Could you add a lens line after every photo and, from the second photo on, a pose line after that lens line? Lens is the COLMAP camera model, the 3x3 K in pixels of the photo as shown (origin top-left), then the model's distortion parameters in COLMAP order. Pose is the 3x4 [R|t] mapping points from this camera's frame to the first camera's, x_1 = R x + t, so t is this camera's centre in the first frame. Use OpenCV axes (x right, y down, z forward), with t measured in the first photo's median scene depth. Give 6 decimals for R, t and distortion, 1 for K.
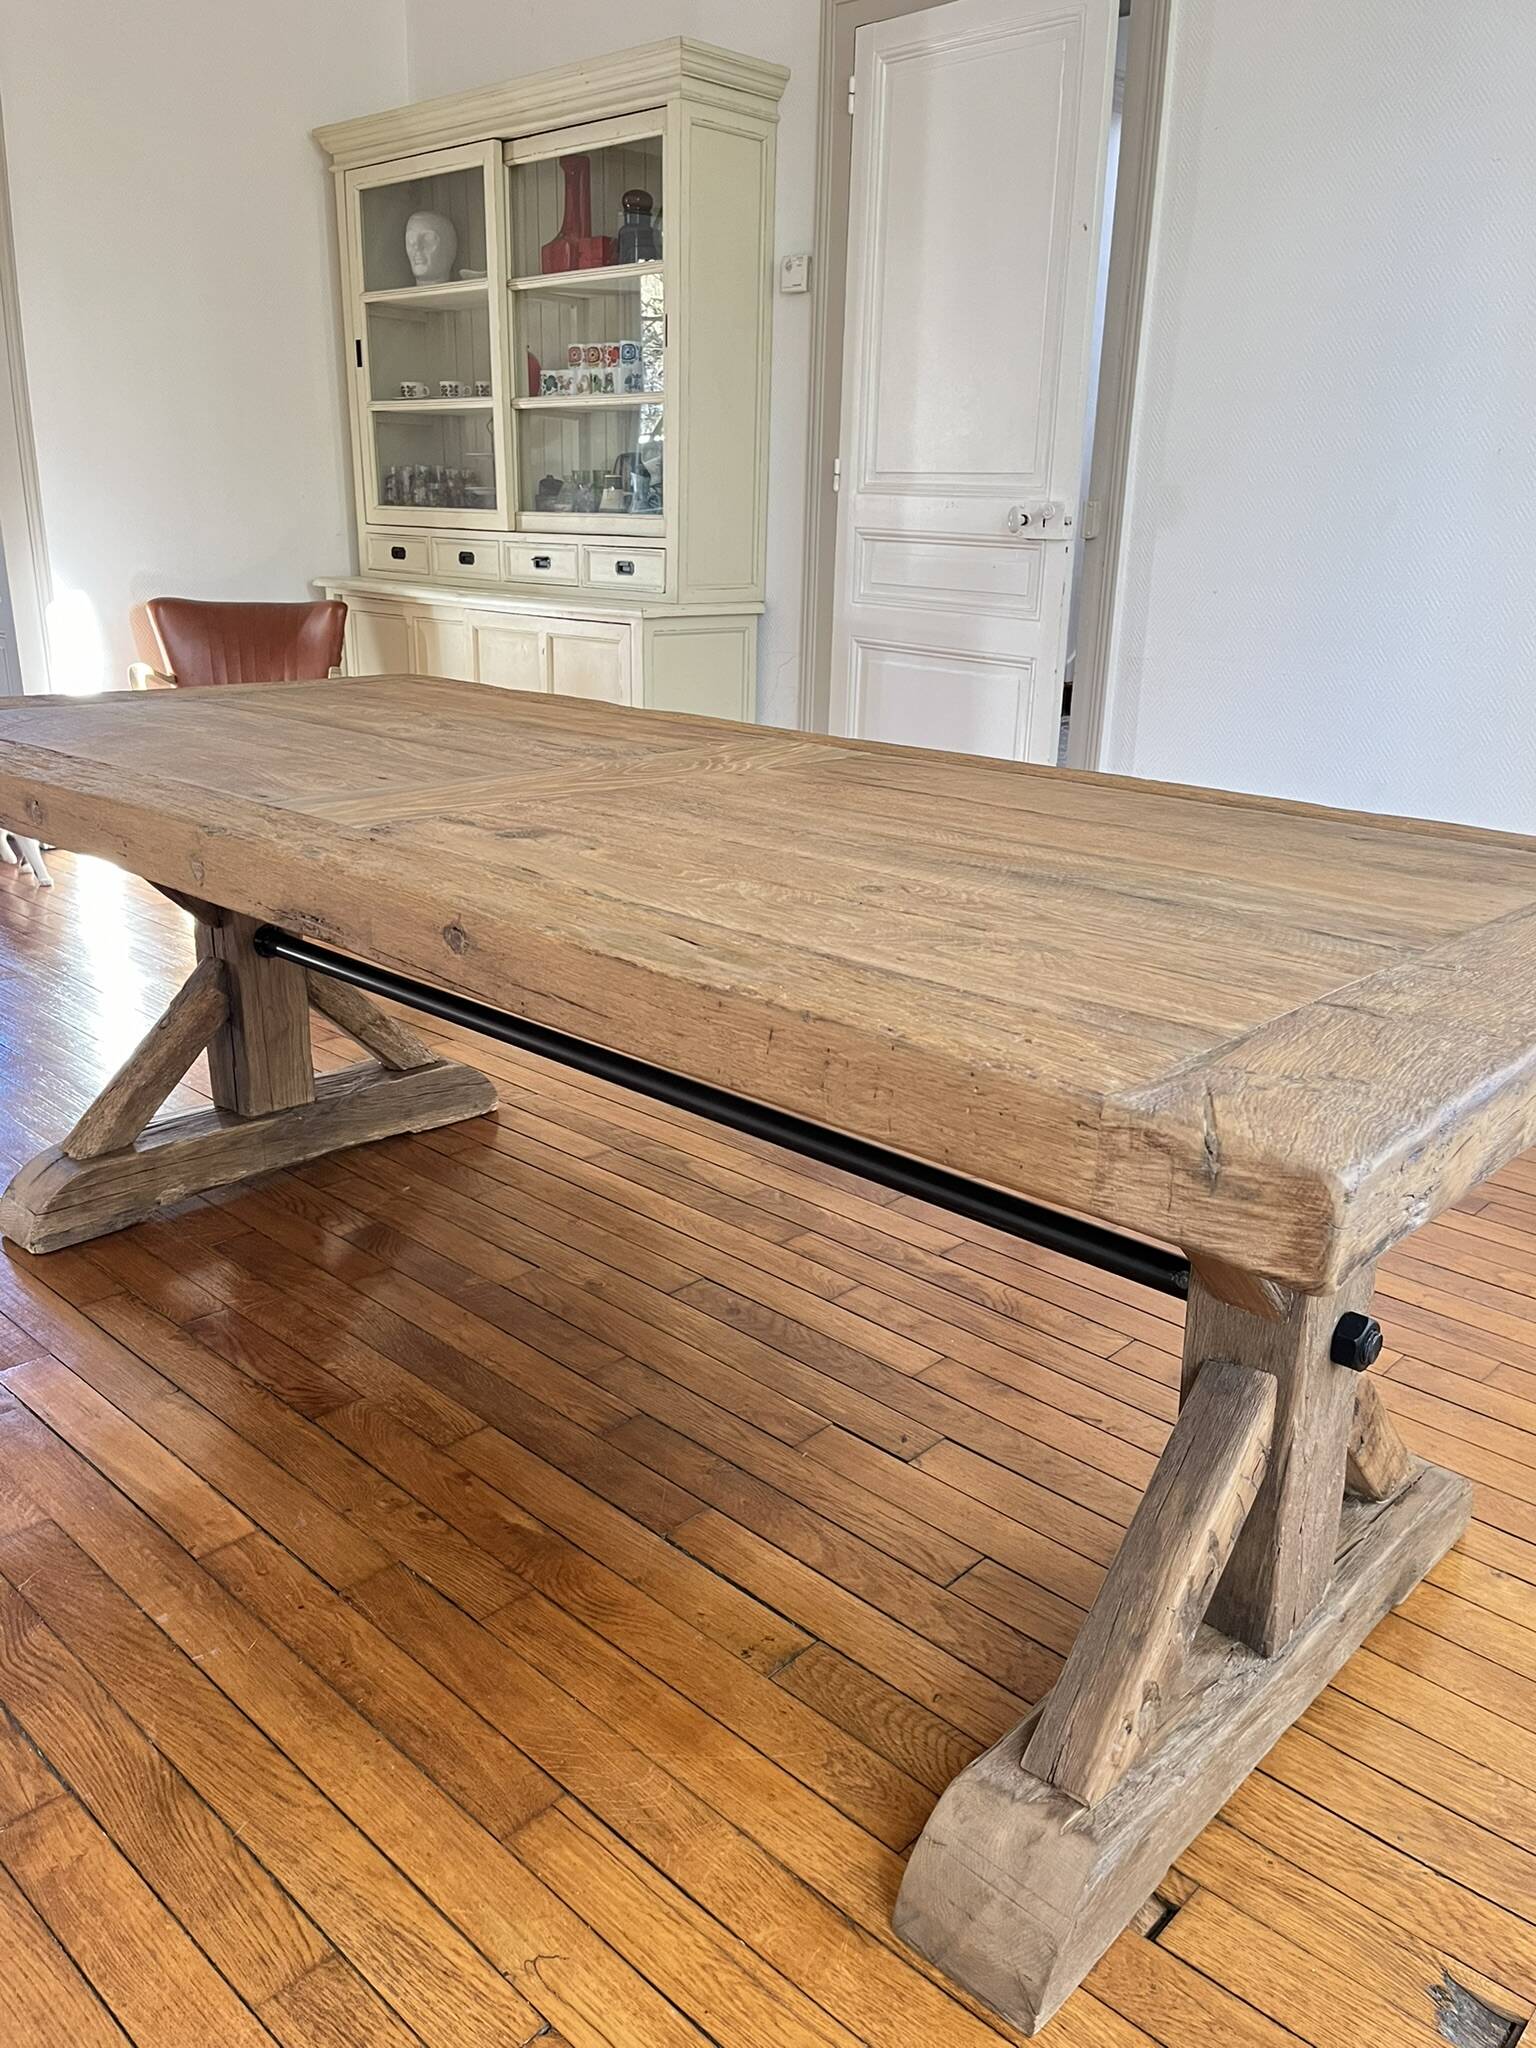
lens RADIAL K [[1598.8, 0, 768.0], [0, 1598.8, 1015.6], [0, 0, 1]] dist [0.040424, -0.037398]
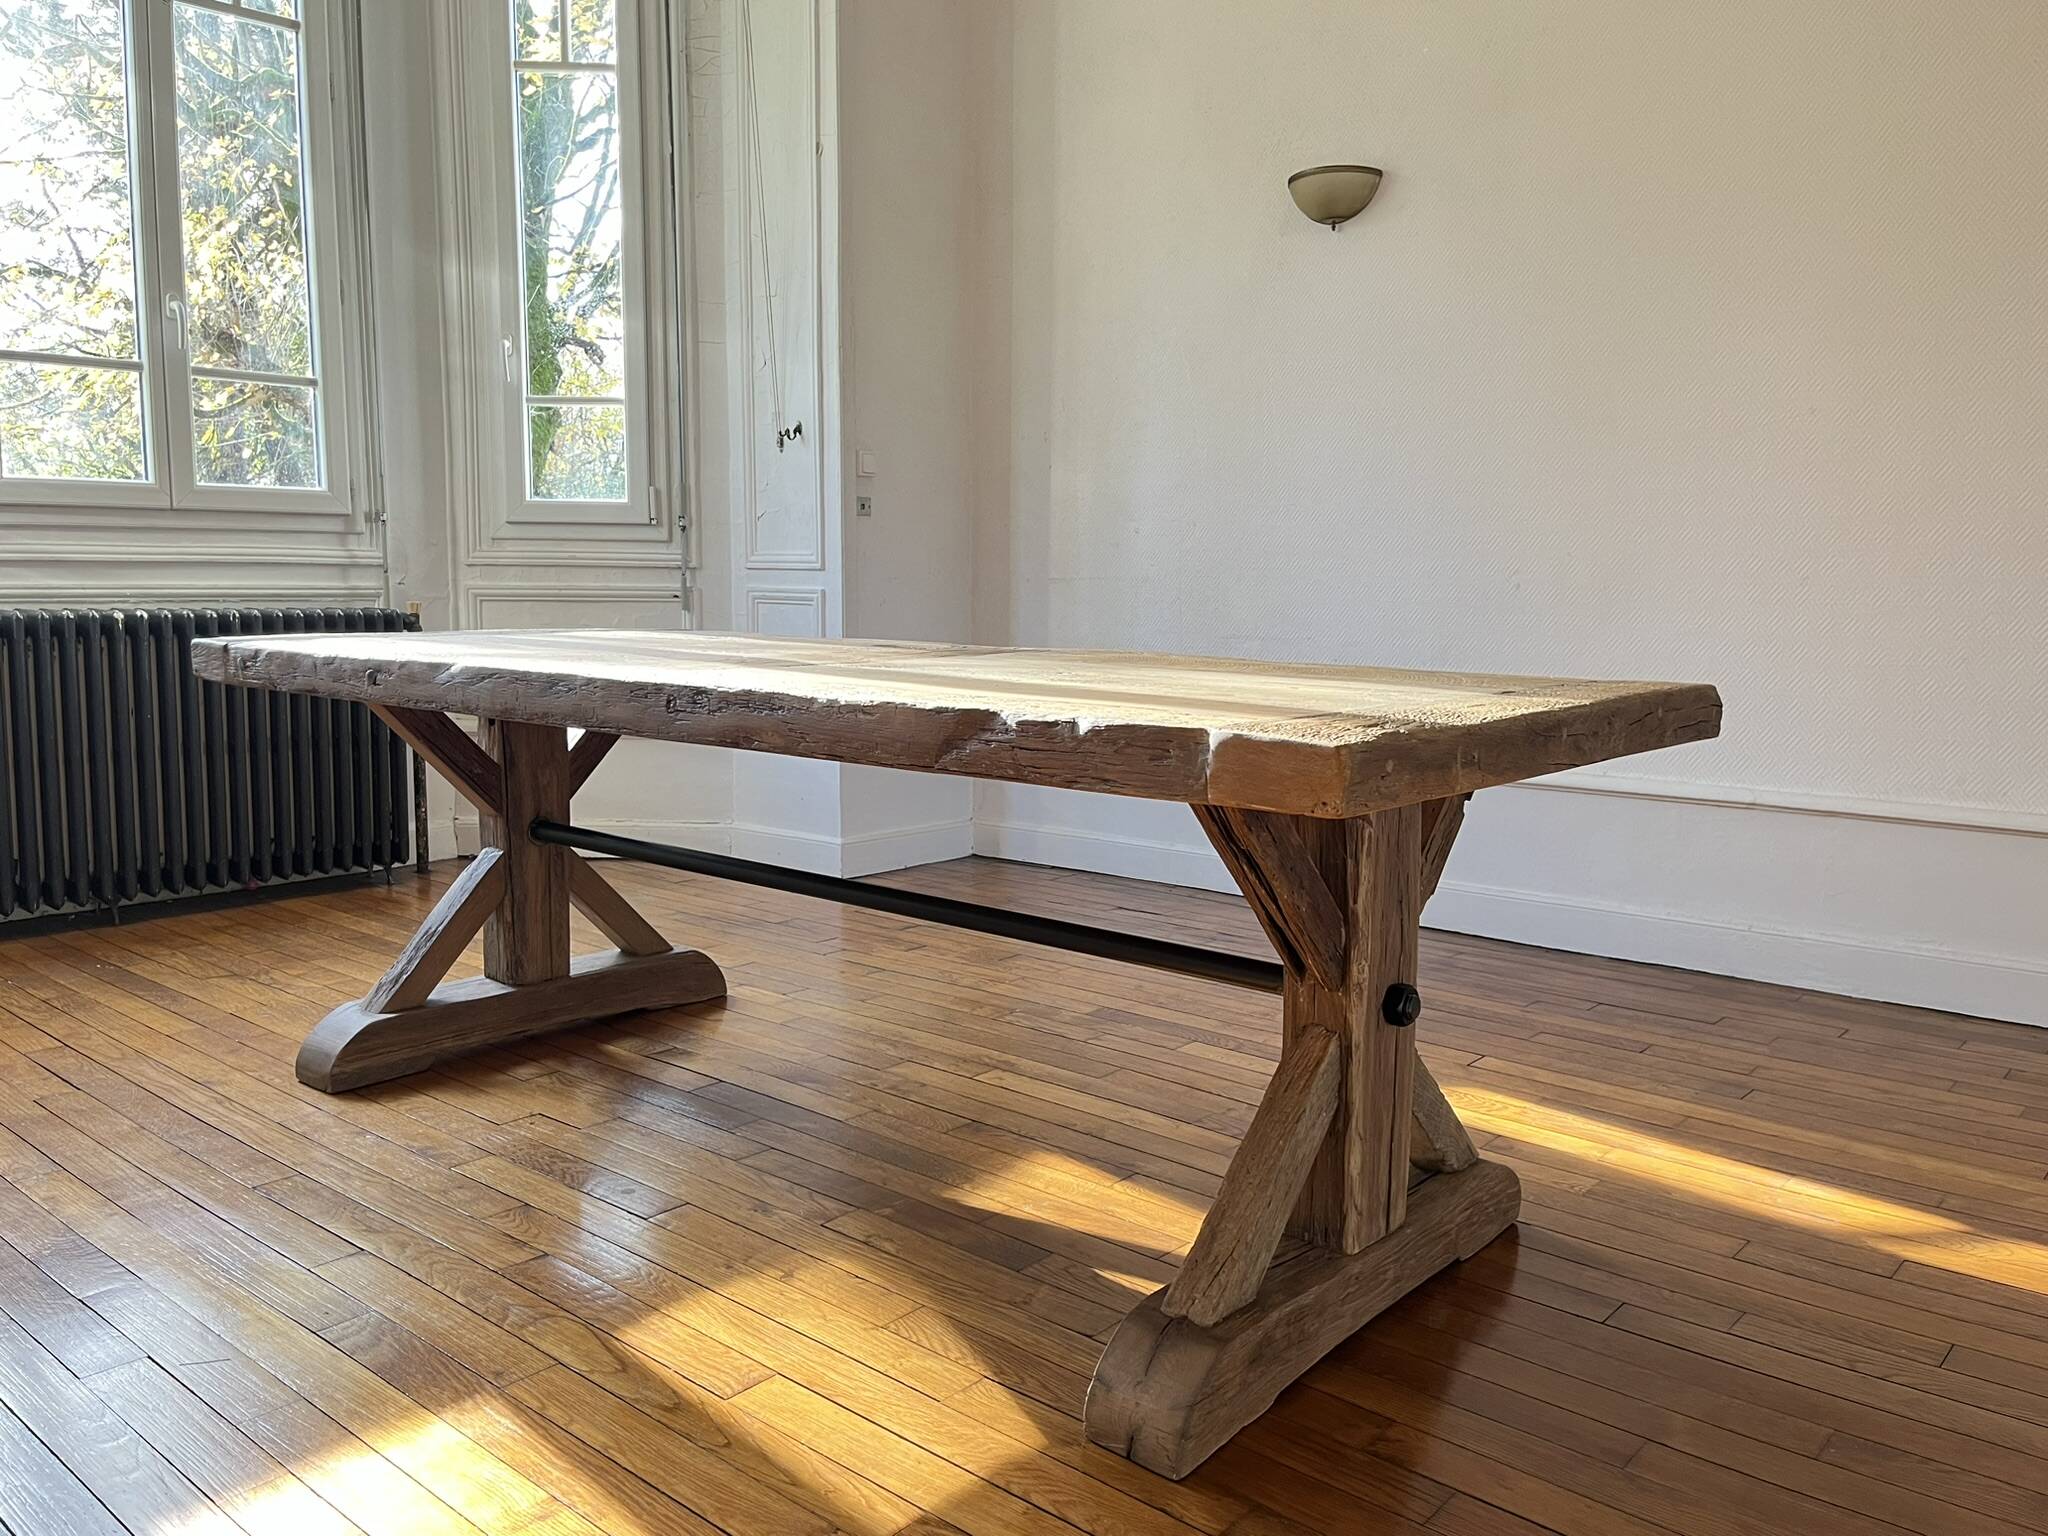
lens RADIAL K [[1598.8, 0, 1021.5], [0, 1598.8, 756.2], [0, 0, 1]] dist [0.040424, -0.037398]
pose [[-0.998969, -0.020615, -0.040437, -0.212430], [-0.035529, 0.909565, 0.414041, -0.478388], [0.028245, 0.415051, -0.909360, 1.715961]]
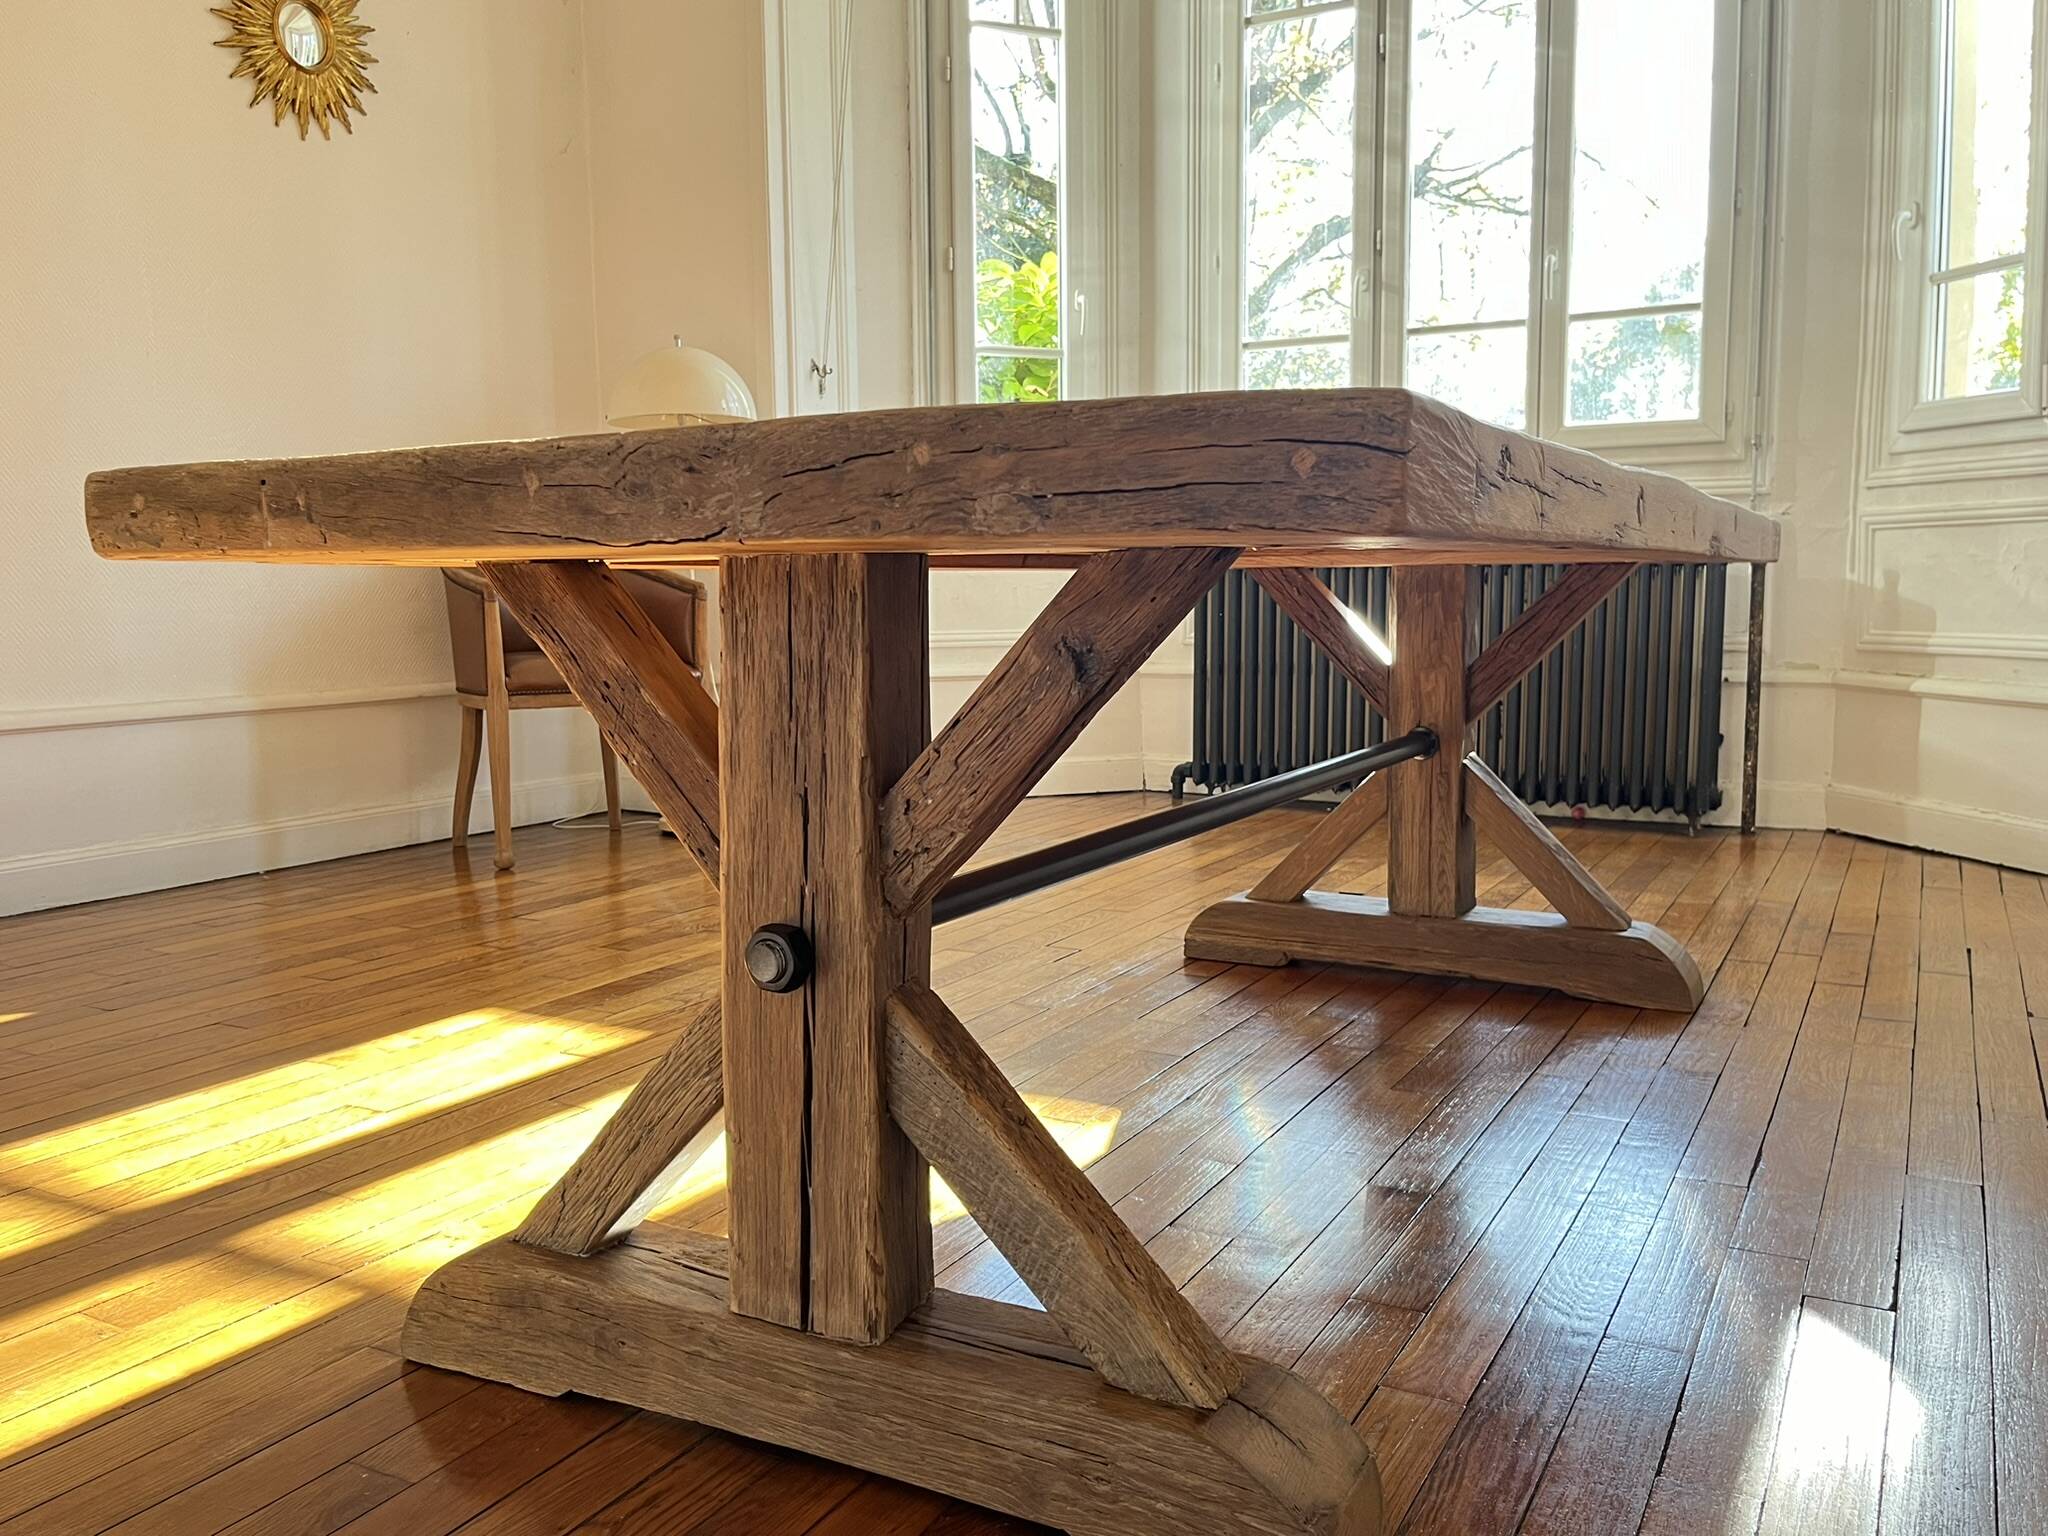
lens RADIAL K [[1662.0, 0, 1014.8], [0, 1662.0, 775.2], [0, 0, 1]] dist [0.048402, -0.053240]
pose [[-0.239207, -0.122449, 0.963217, -1.141673], [0.302229, 0.933346, 0.193708, -0.173082], [-0.922734, 0.337448, -0.186255, 1.039523]]
